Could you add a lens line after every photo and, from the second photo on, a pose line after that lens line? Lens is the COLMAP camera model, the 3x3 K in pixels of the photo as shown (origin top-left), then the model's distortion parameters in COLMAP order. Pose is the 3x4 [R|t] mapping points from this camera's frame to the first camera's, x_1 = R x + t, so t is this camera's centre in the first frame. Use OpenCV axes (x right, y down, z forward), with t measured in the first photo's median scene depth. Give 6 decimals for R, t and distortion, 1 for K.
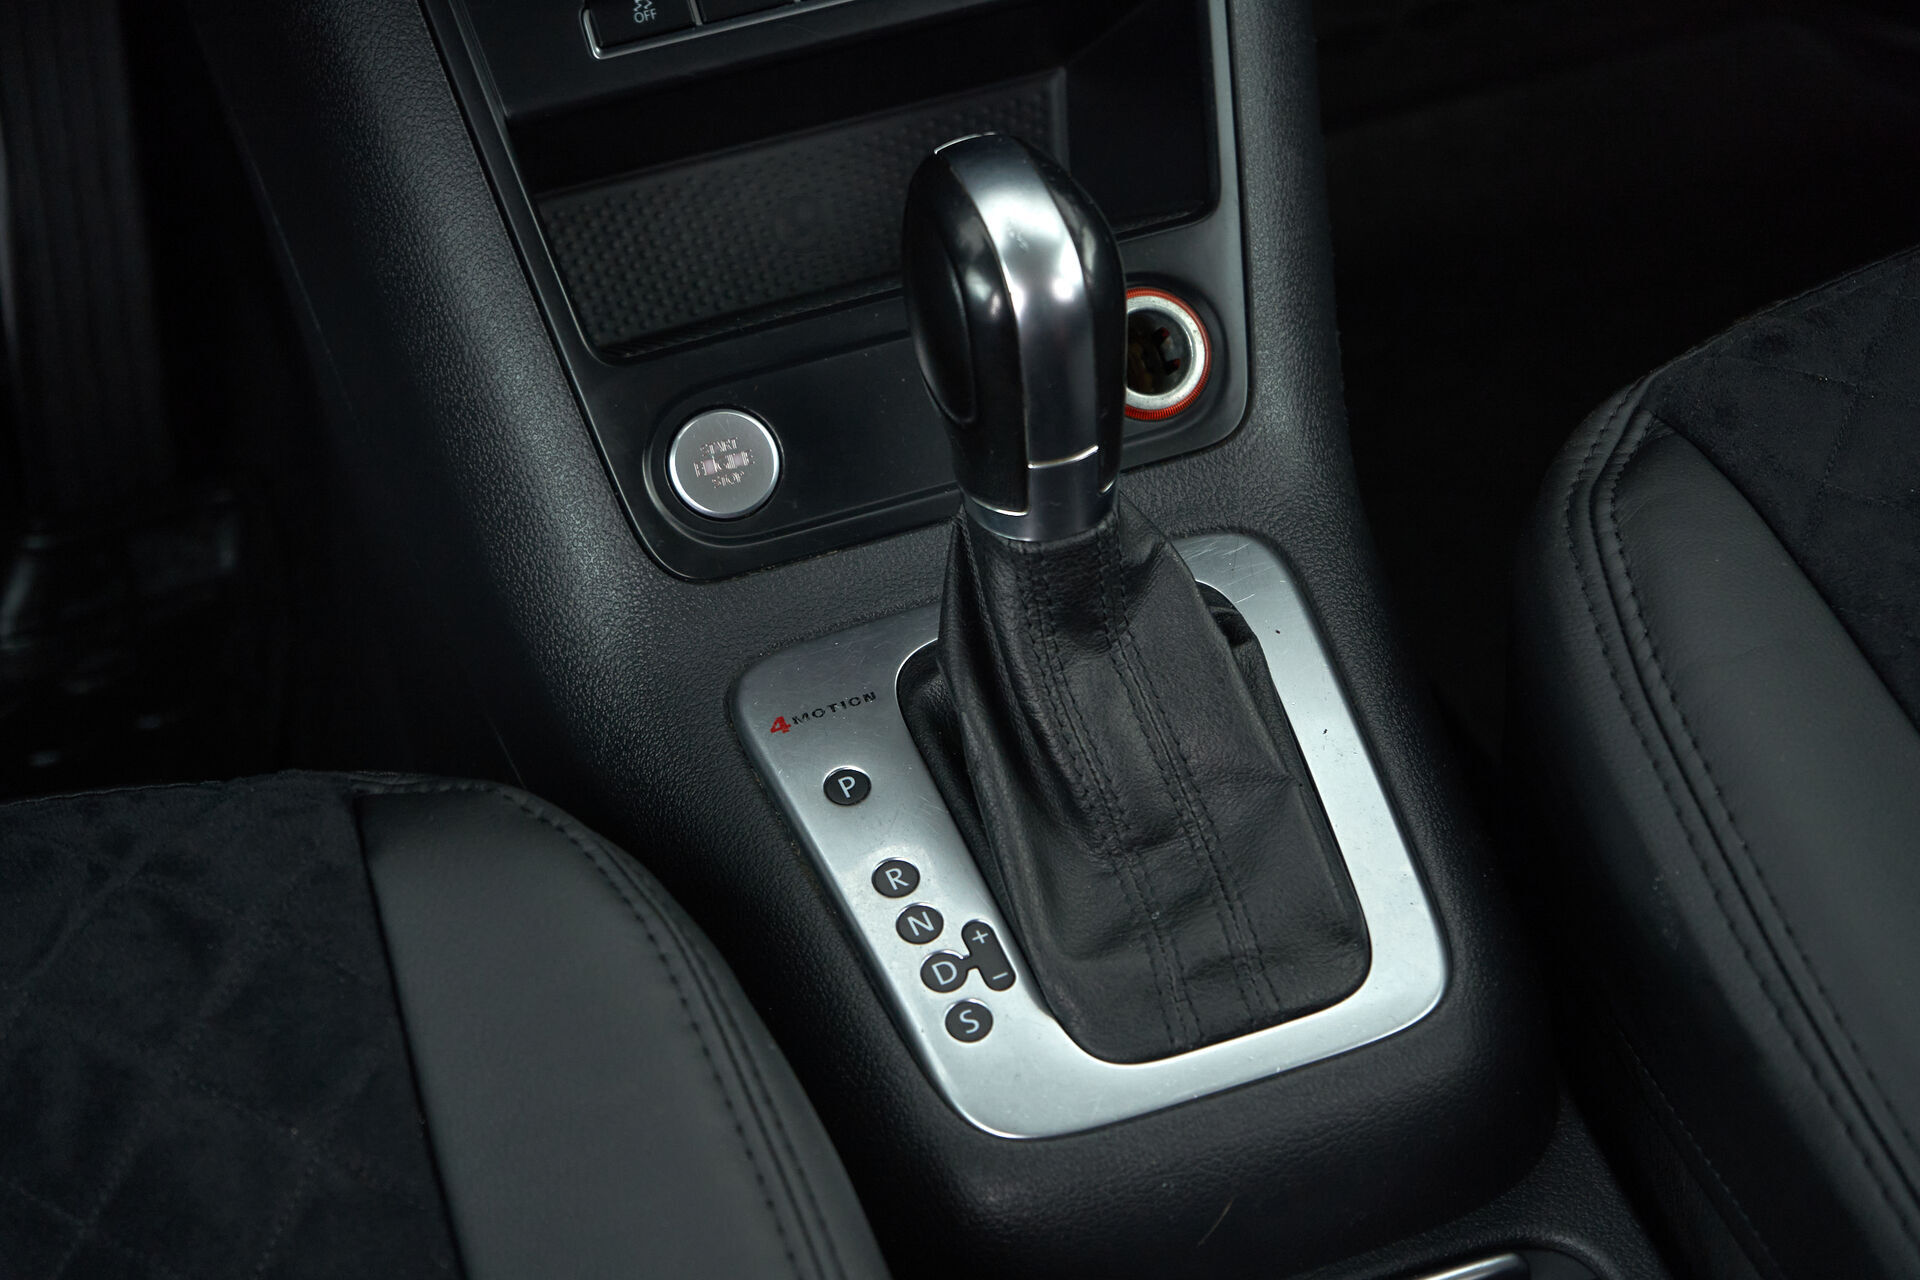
lens RADIAL K [[3940.7, 0, 965.0], [0, 3940.7, 644.0], [0, 0, 1]] dist [0.052210, 0.000000]
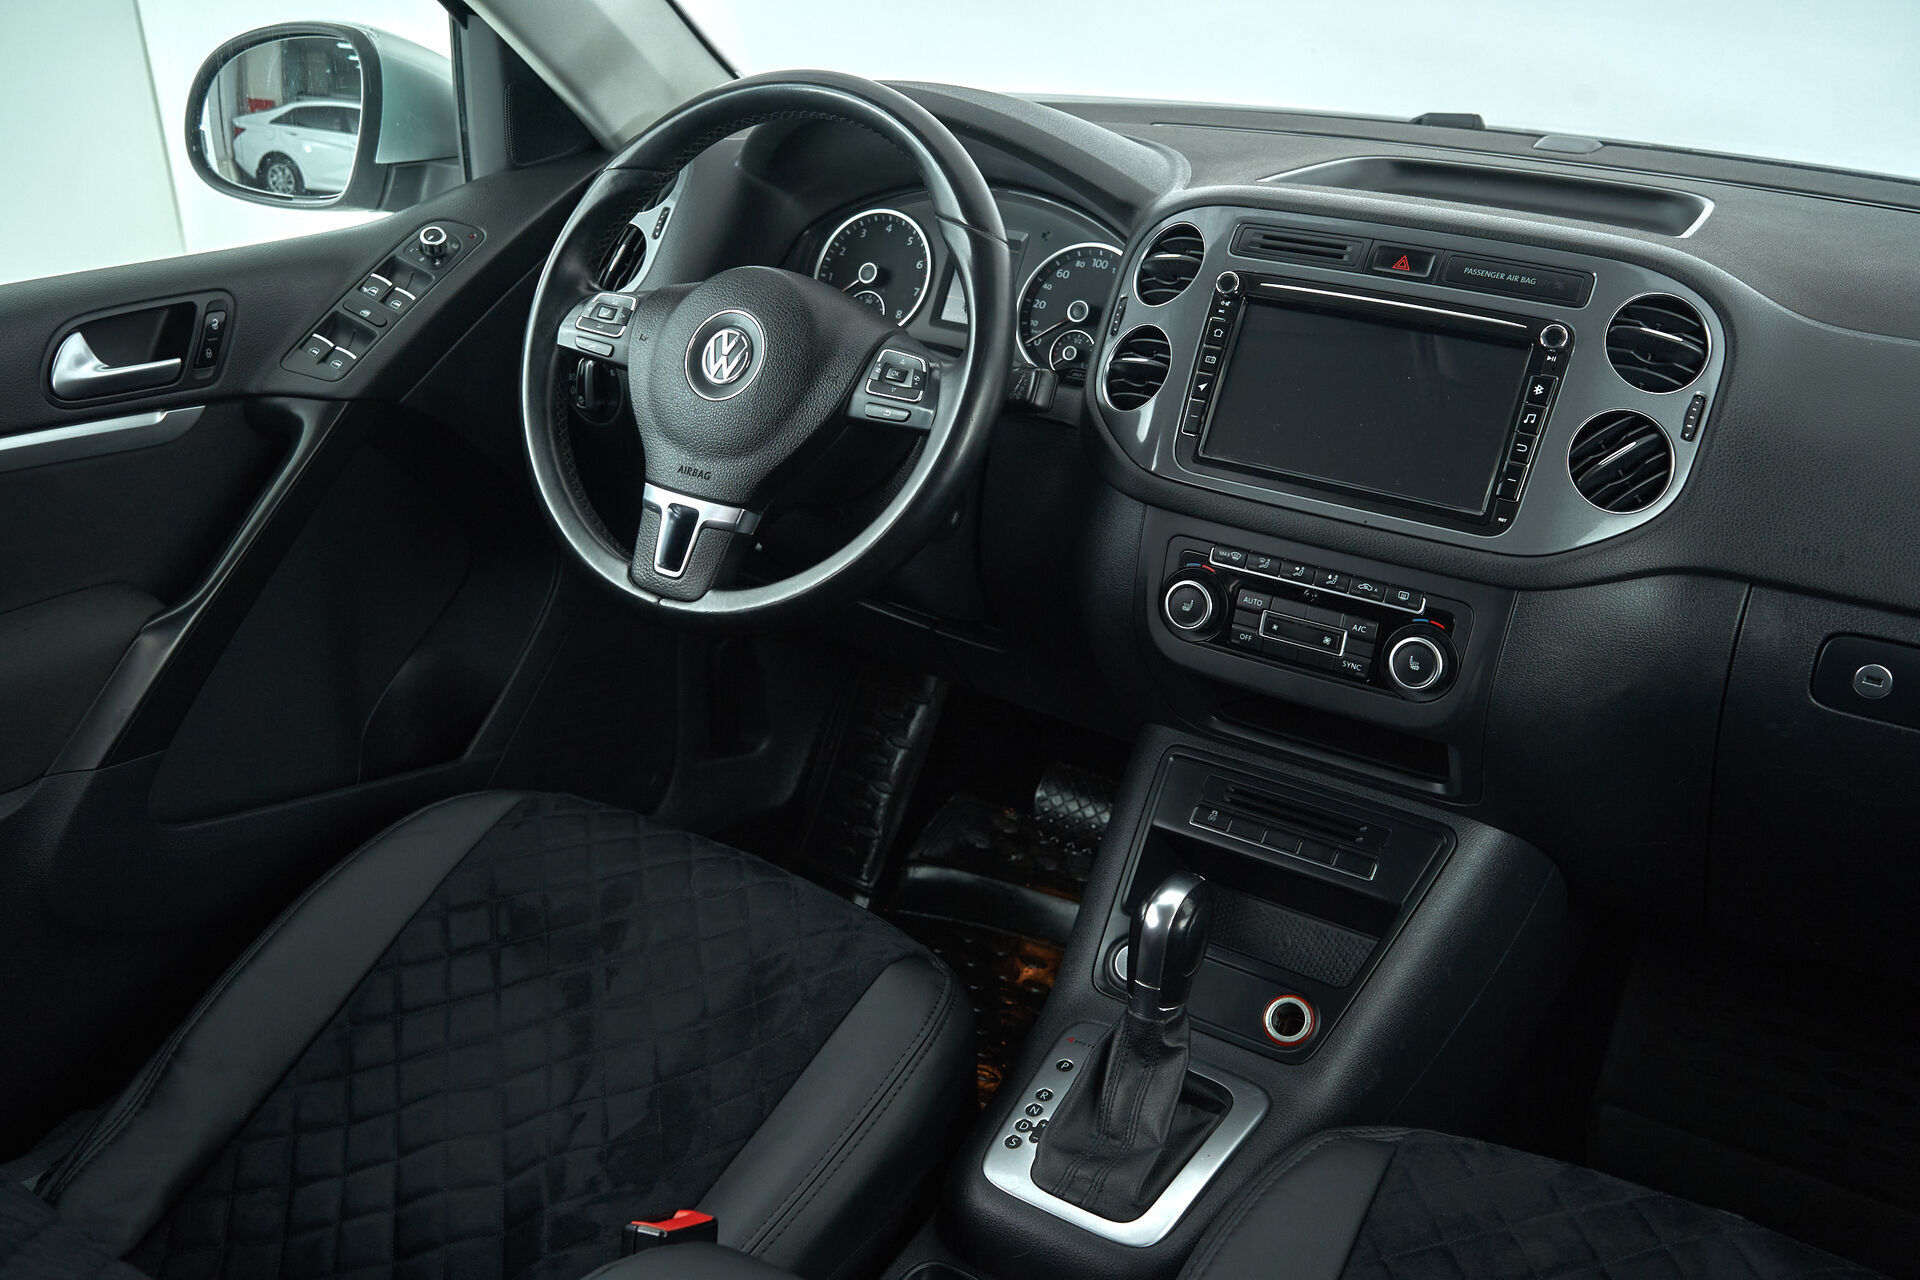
lens RADIAL K [[1786.9, 0, 957.3], [0, 1786.9, 640.3], [0, 0, 1]] dist [-0.039315, 0.000000]
pose [[0.597757, 0.372720, -0.709765, 0.707414], [-0.579280, 0.812842, -0.061015, -0.086790], [0.554186, 0.447625, 0.701791, -0.040726]]
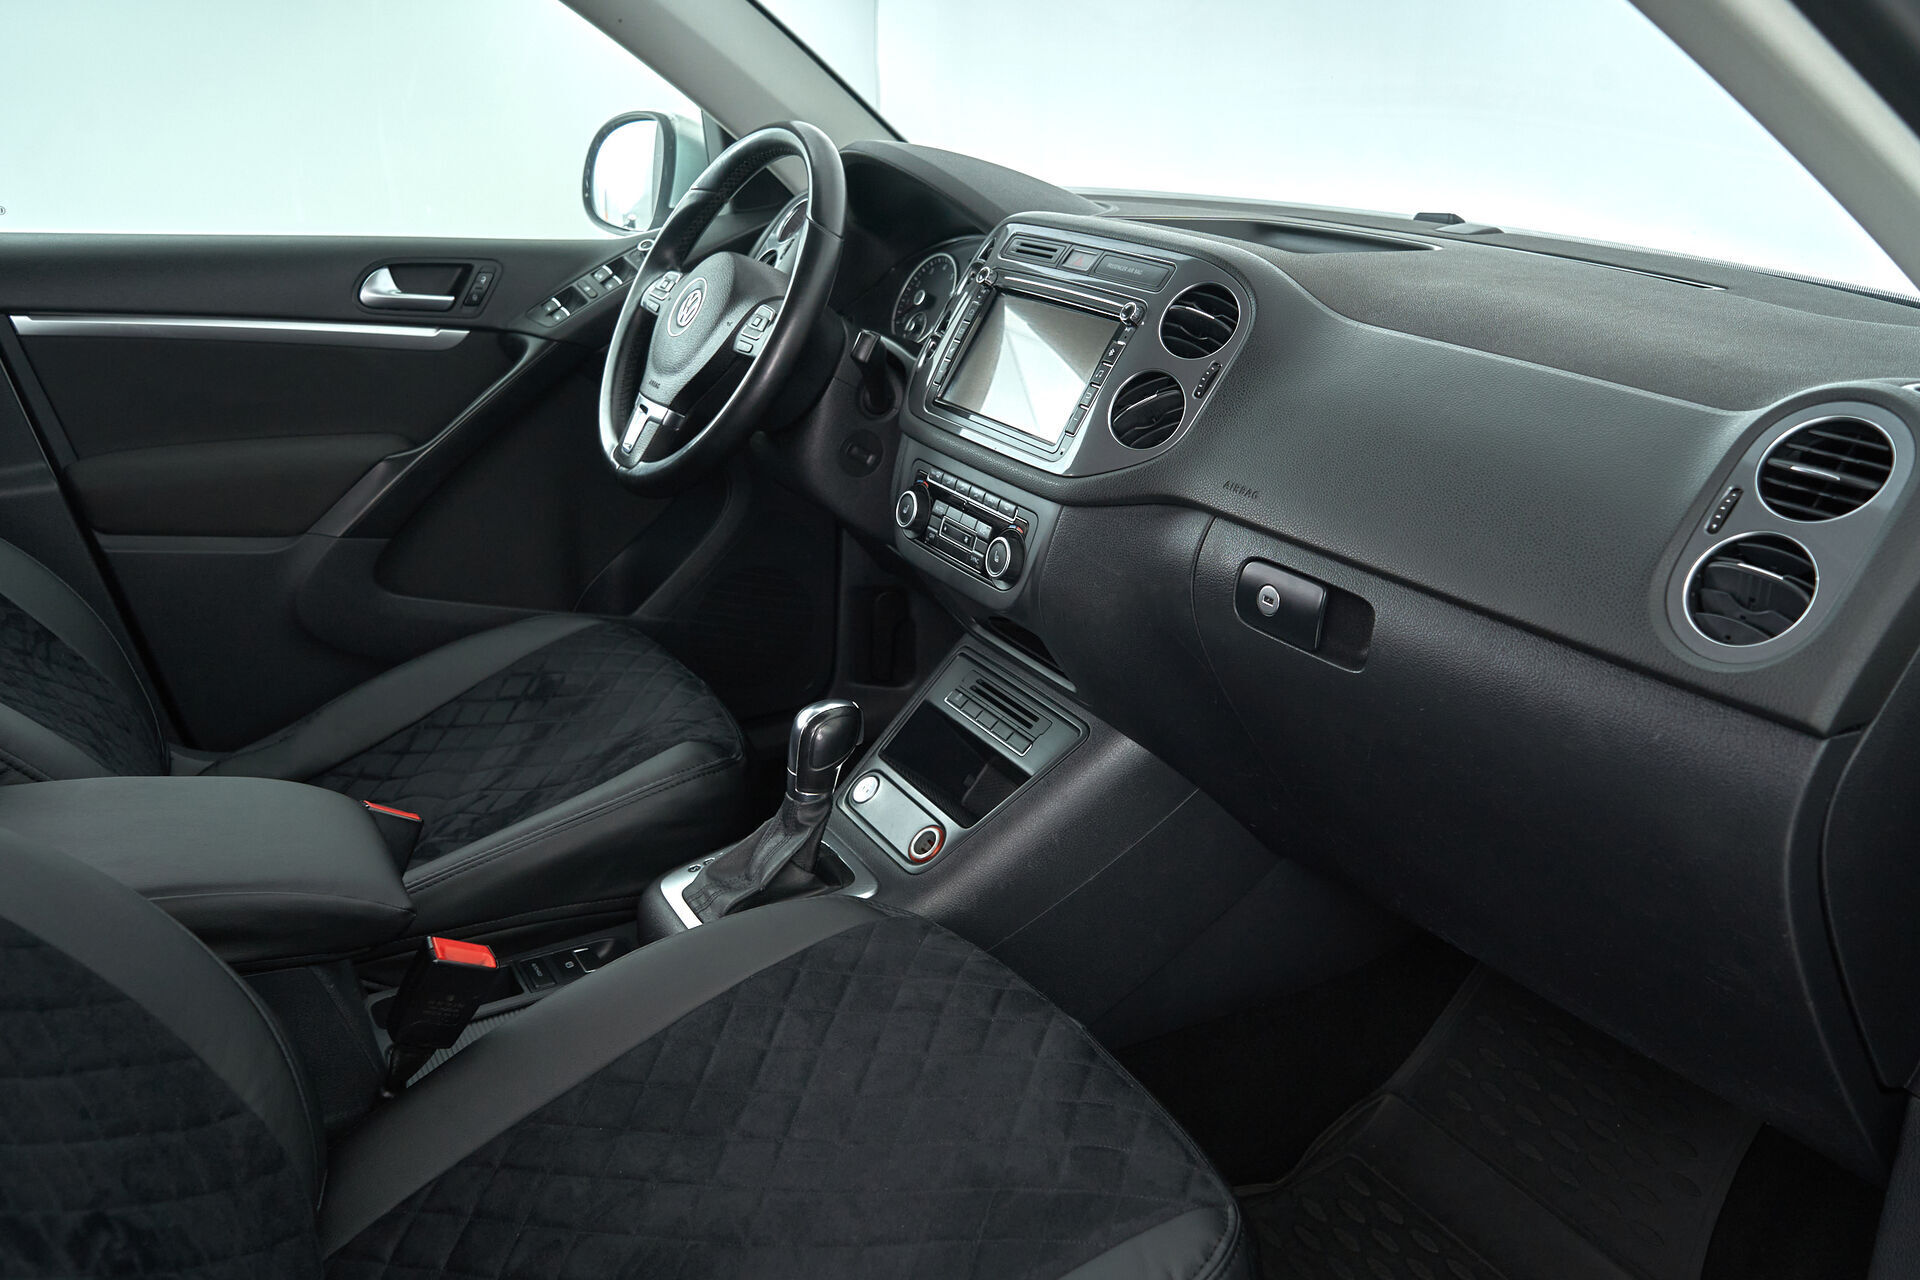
lens RADIAL K [[1566.4, 0, 952.3], [0, 1566.4, 614.4], [0, 0, 1]] dist [-0.001100, 0.004380]
pose [[0.147168, 0.358172, -0.921984, 1.278478], [-0.704250, 0.692467, 0.156596, -0.460813], [0.694531, 0.626261, 0.354152, 0.485325]]
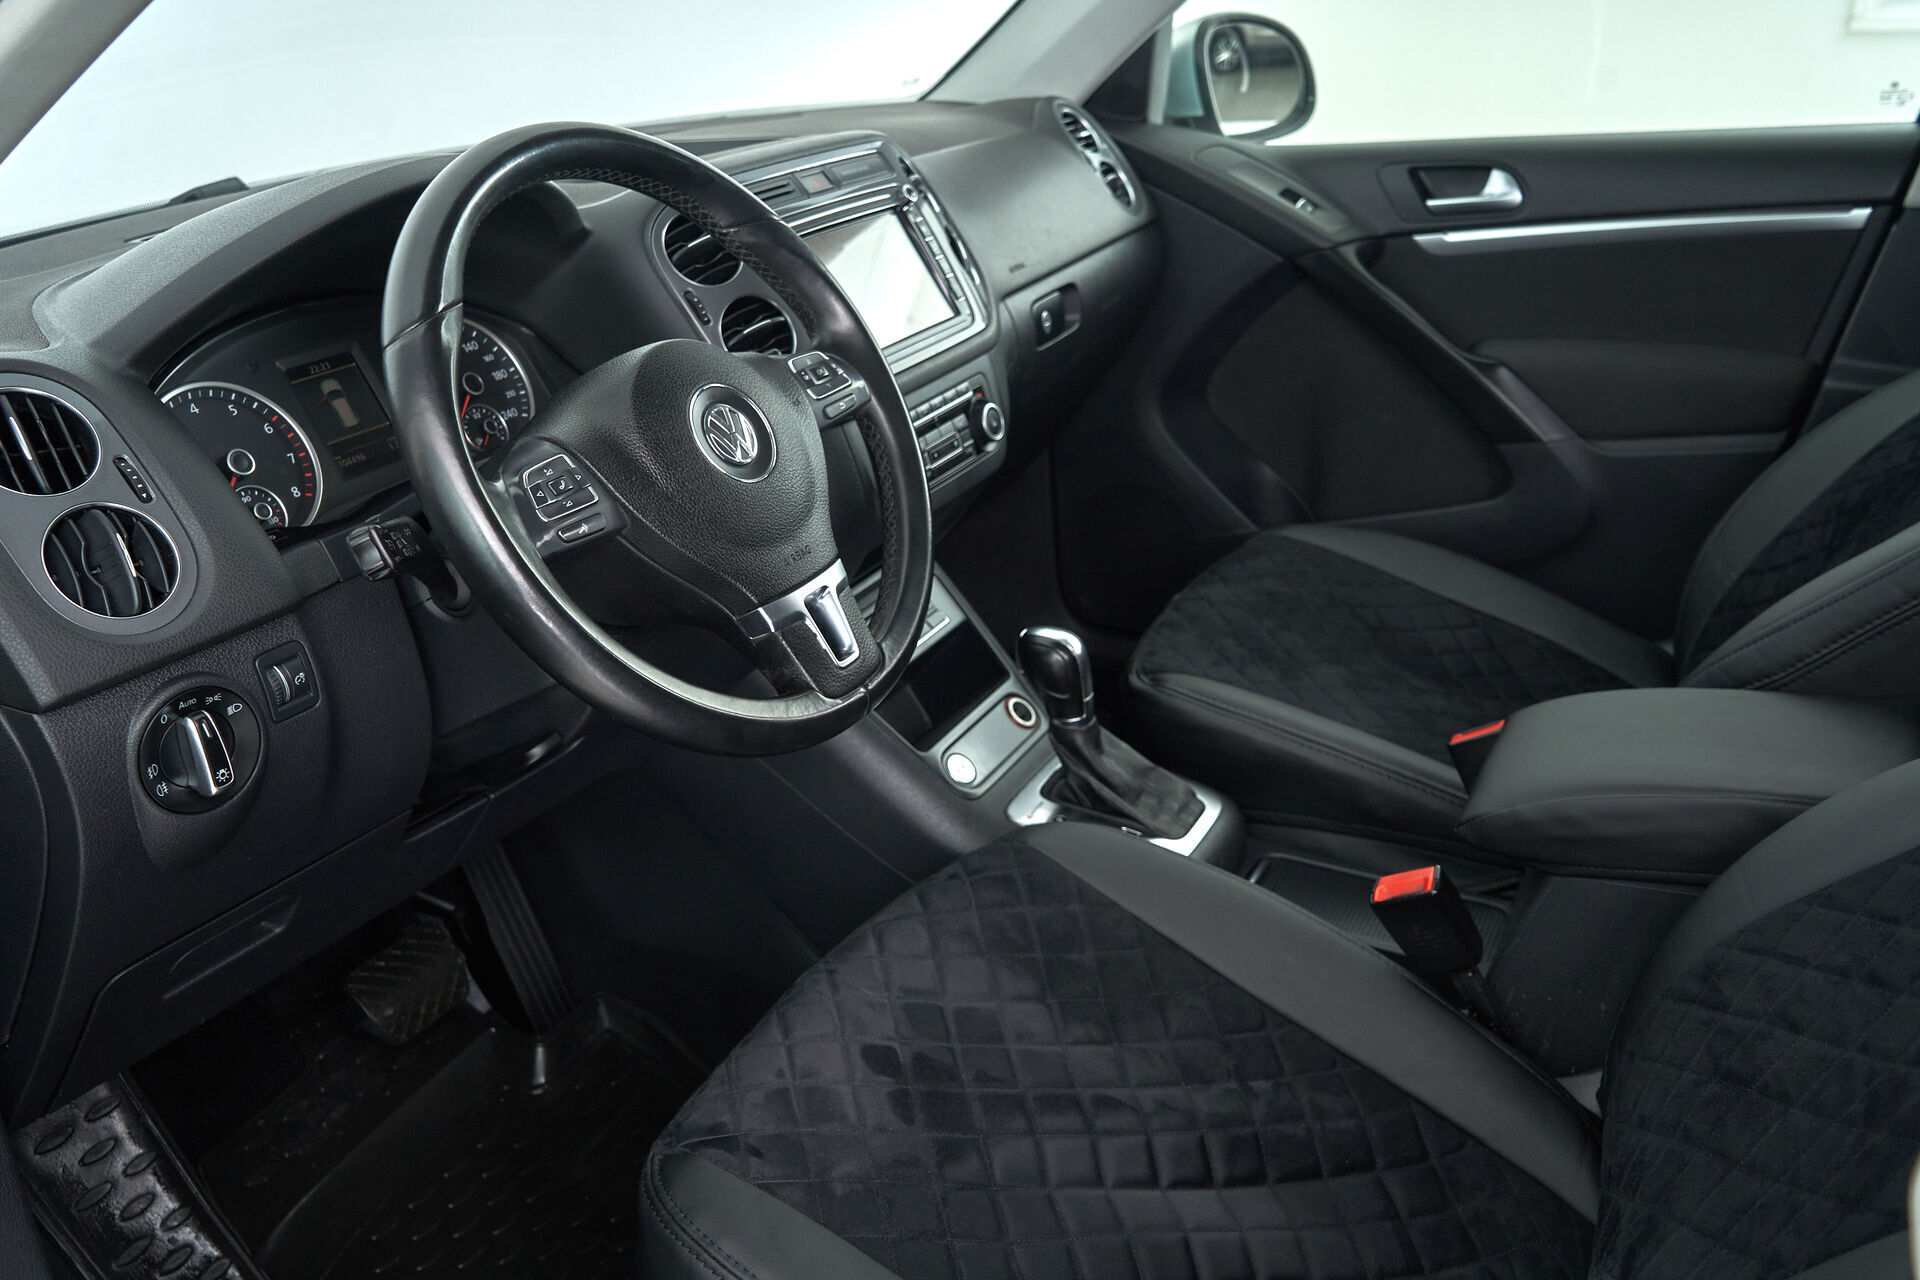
lens RADIAL K [[1566.4, 0, 968.8], [0, 1566.4, 634.9], [0, 0, 1]] dist [-0.001100, 0.004380]
pose [[0.752511, -0.280373, 0.595918, -0.878852], [0.481738, 0.851324, -0.207788, 0.148201], [-0.449061, 0.443439, 0.775697, -0.098593]]
